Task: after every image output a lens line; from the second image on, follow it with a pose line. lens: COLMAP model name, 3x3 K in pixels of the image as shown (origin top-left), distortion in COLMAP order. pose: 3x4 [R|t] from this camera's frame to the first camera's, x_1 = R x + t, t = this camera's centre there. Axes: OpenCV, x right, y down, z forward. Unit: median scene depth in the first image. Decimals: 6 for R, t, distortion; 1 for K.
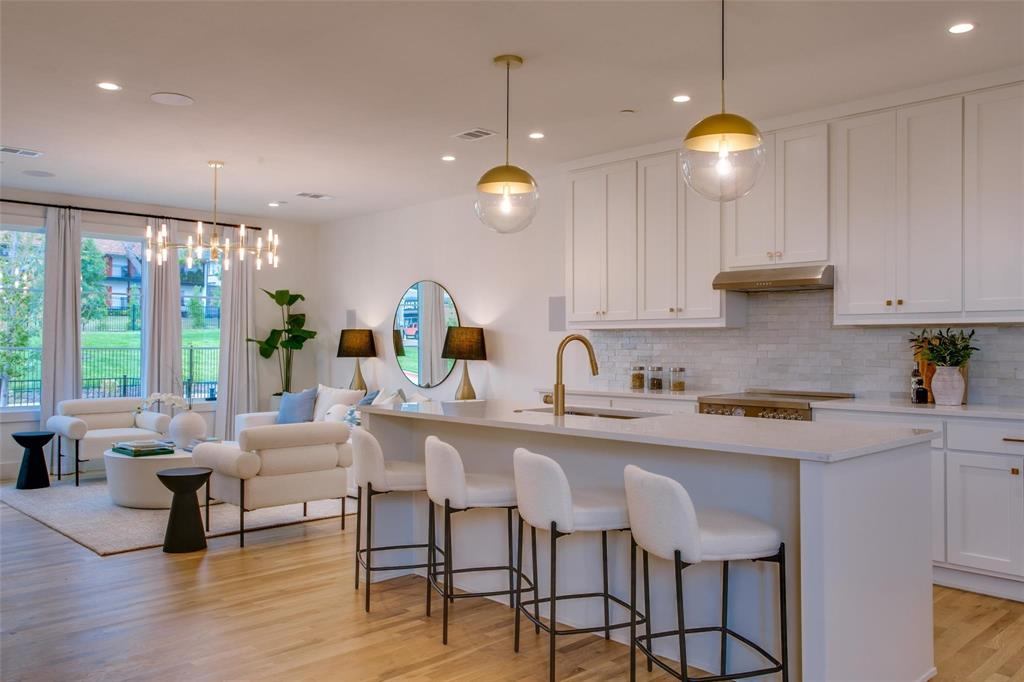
lens RADIAL K [[824.9, 0, 512.0], [0, 824.9, 341.0], [0, 0, 1]] dist [0.007862, 0.007636]
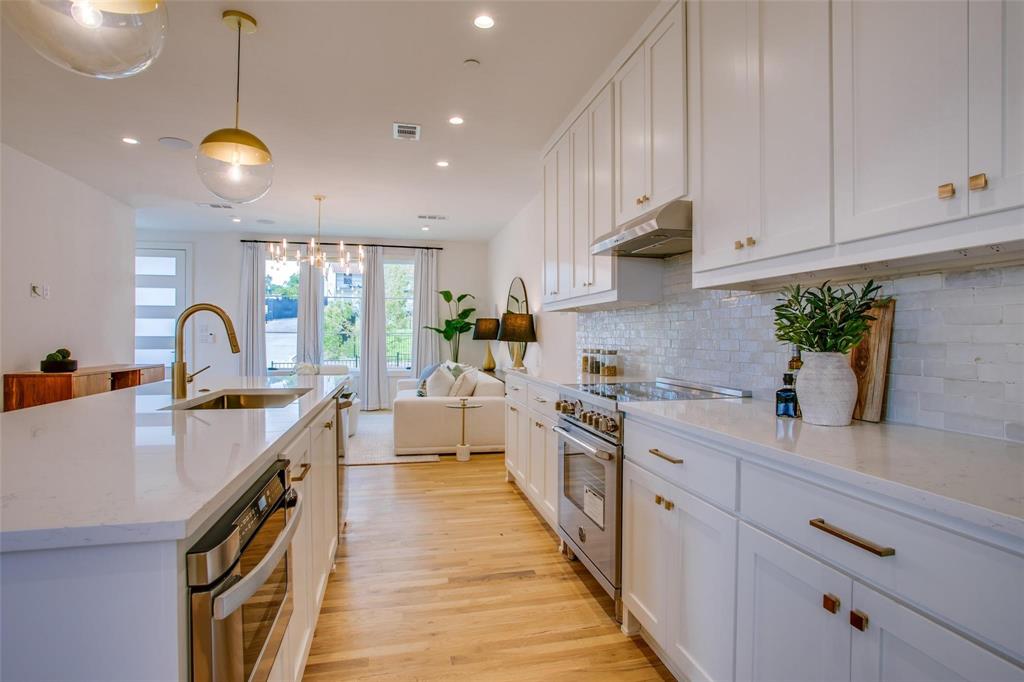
lens RADIAL K [[518.5, 0, 504.9], [0, 518.5, 338.7], [0, 0, 1]] dist [-0.060289, 0.039990]
pose [[0.854908, 0.004912, -0.518756, 0.302451], [0.000238, 0.999951, 0.009861, 0.011012], [0.518779, -0.008554, 0.854866, 0.355136]]
